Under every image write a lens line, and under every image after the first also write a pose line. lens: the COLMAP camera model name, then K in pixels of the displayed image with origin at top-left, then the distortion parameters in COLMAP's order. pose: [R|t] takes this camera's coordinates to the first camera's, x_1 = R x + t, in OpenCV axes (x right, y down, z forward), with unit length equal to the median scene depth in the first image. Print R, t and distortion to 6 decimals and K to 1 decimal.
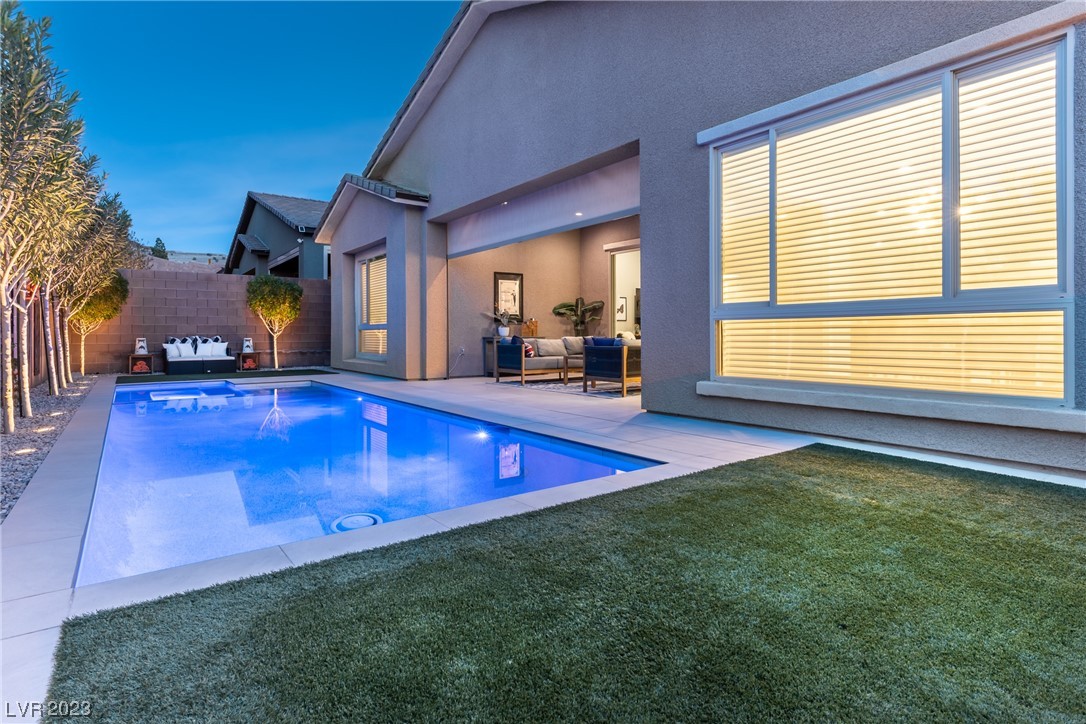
lens RADIAL K [[558.3, 0, 549.5], [0, 558.3, 339.5], [0, 0, 1]] dist [-0.007207, 0.004211]
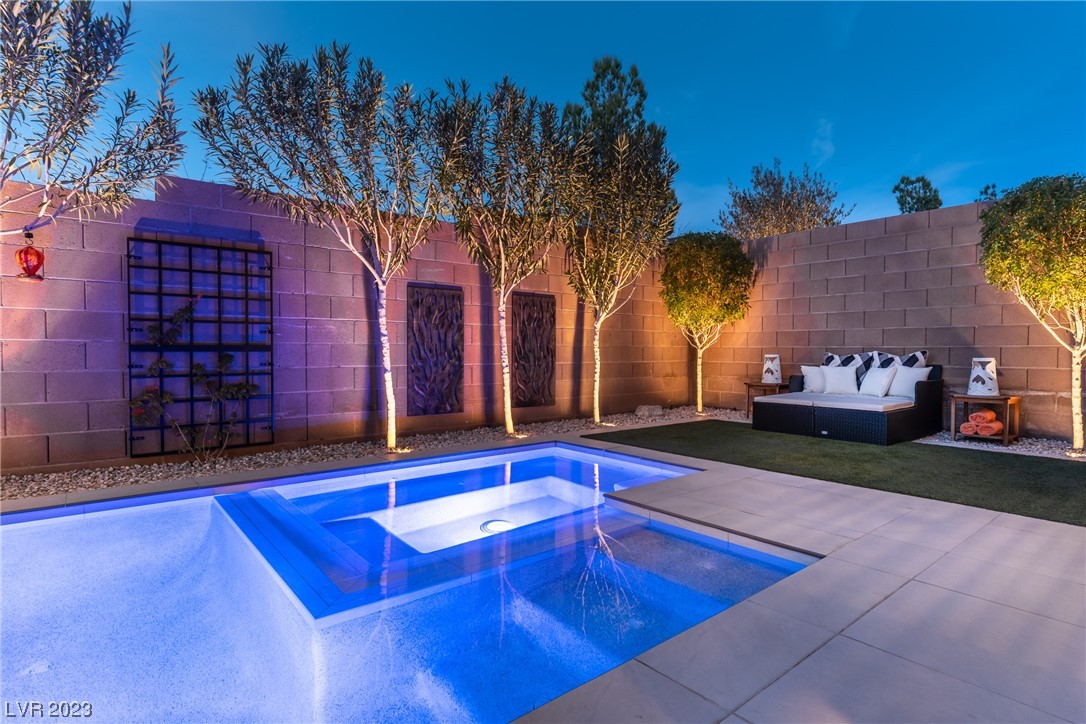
lens RADIAL K [[558.3, 0, 551.0], [0, 558.3, 365.8], [0, 0, 1]] dist [-0.007207, 0.004211]
pose [[0.039194, 0.030631, -0.998762, -0.191883], [-0.012823, 0.999463, 0.030149, -0.005689], [0.999149, 0.011625, 0.039566, 0.800047]]
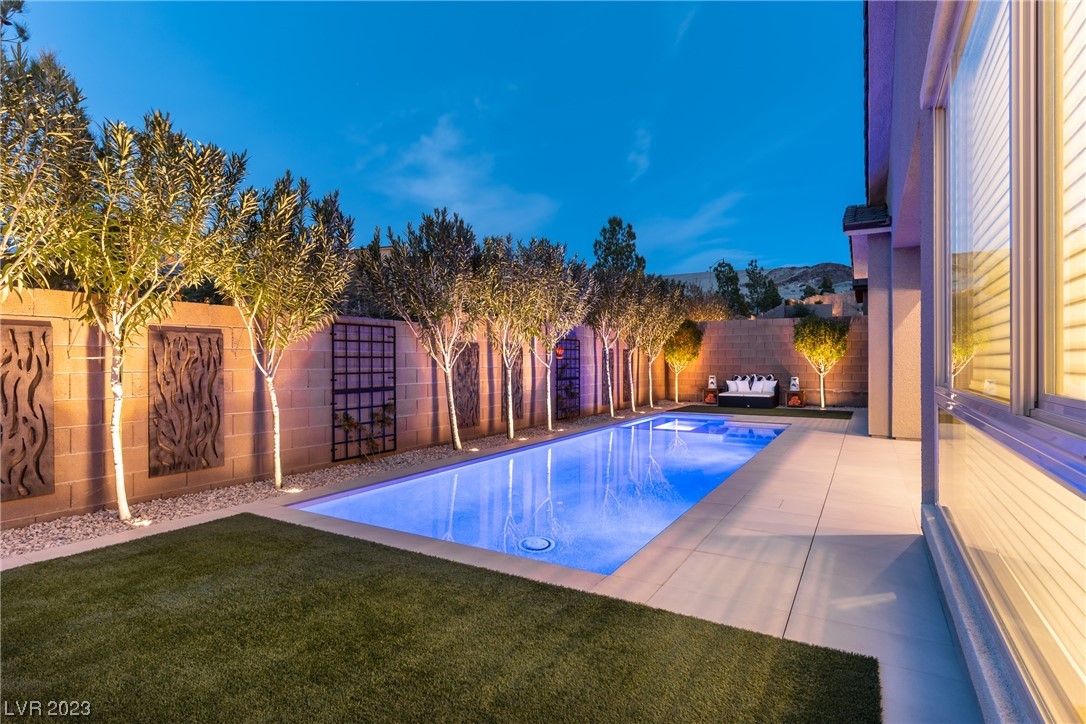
lens RADIAL K [[558.3, 0, 551.2], [0, 558.3, 359.1], [0, 0, 1]] dist [-0.007207, 0.004211]
pose [[0.388708, 0.000442, -0.921361, 0.308538], [-0.008971, 0.999954, -0.003305, -0.034391], [0.921317, 0.009550, 0.388695, 0.180077]]
